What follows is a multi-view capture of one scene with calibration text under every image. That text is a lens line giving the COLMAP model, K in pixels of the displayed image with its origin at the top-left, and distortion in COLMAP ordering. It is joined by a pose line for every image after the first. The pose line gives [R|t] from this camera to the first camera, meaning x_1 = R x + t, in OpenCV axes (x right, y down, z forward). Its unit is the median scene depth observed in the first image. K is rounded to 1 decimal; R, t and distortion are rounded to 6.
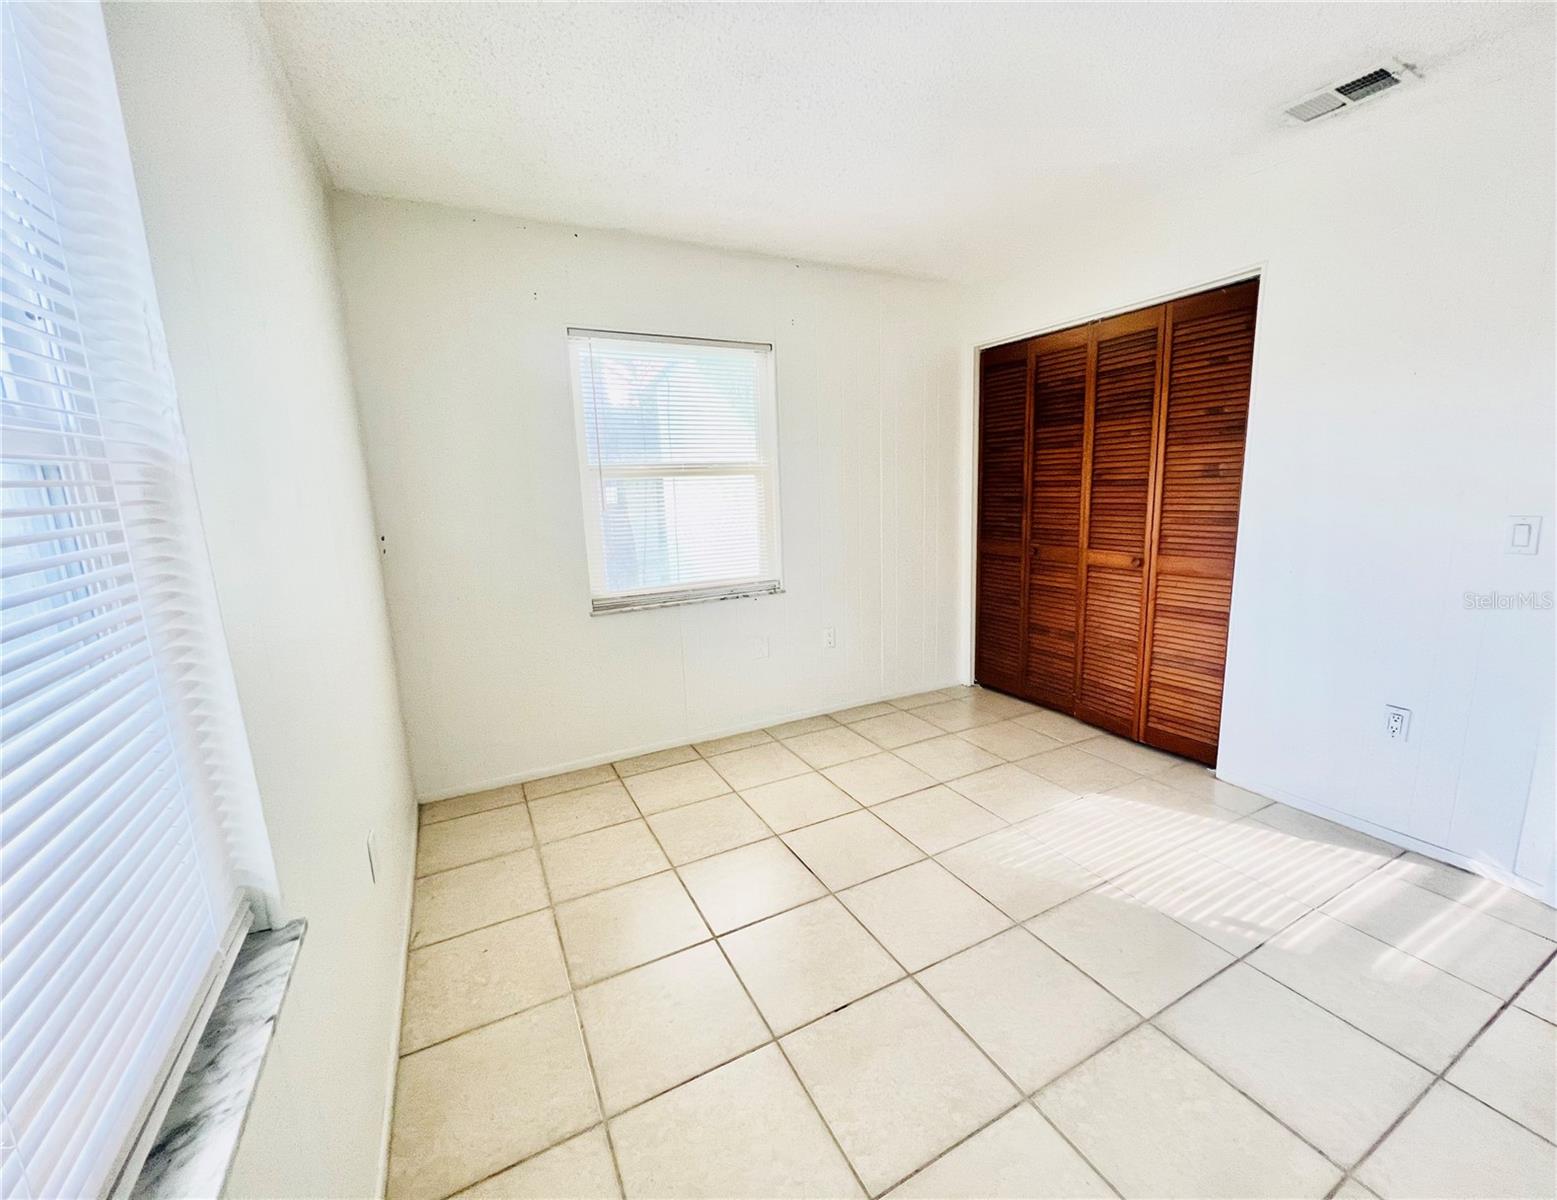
lens RADIAL K [[638.2, 0, 778.5], [0, 638.2, 600.0], [0, 0, 1]] dist [0.000359, -0.000034]
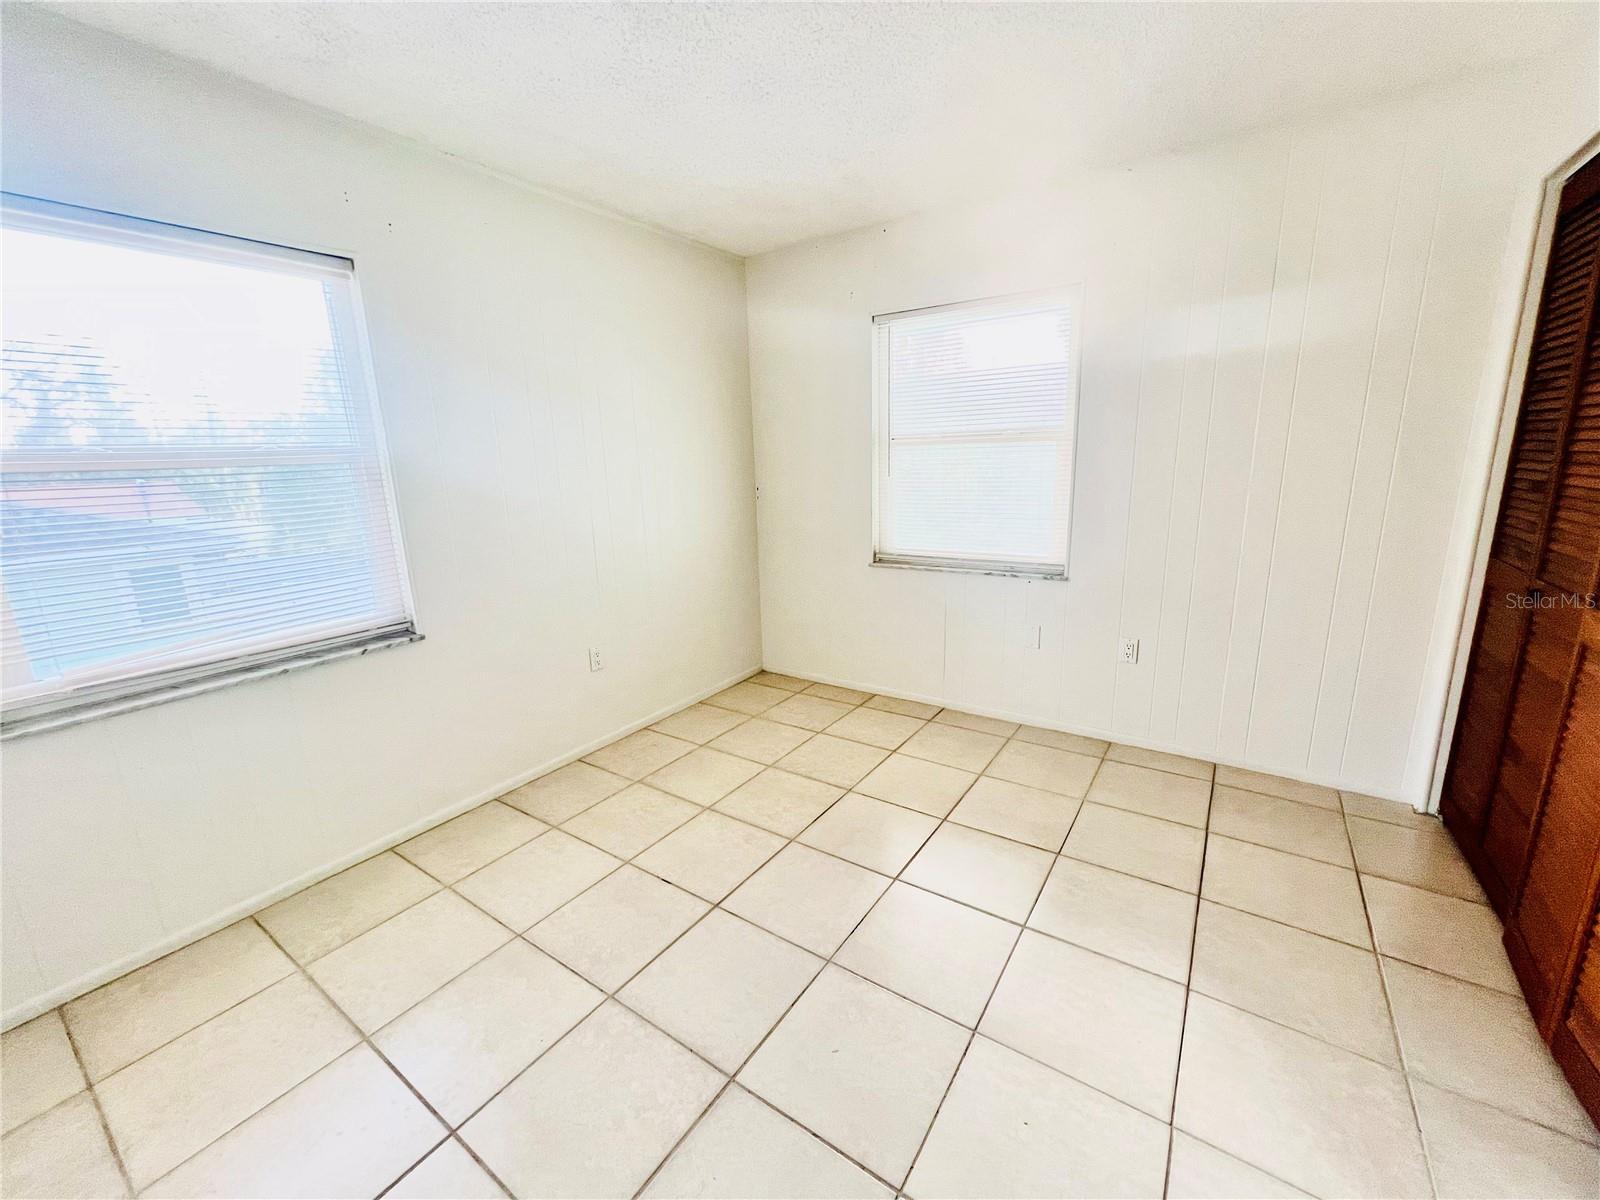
lens RADIAL K [[630.1, 0, 800.0], [0, 630.1, 600.0], [0, 0, 1]] dist [-0.000773, -0.000153]
pose [[0.474031, 0.210913, -0.854875, 0.645189], [-0.144222, 0.976374, 0.160917, -0.080894], [0.868617, 0.047012, 0.493249, 0.320414]]
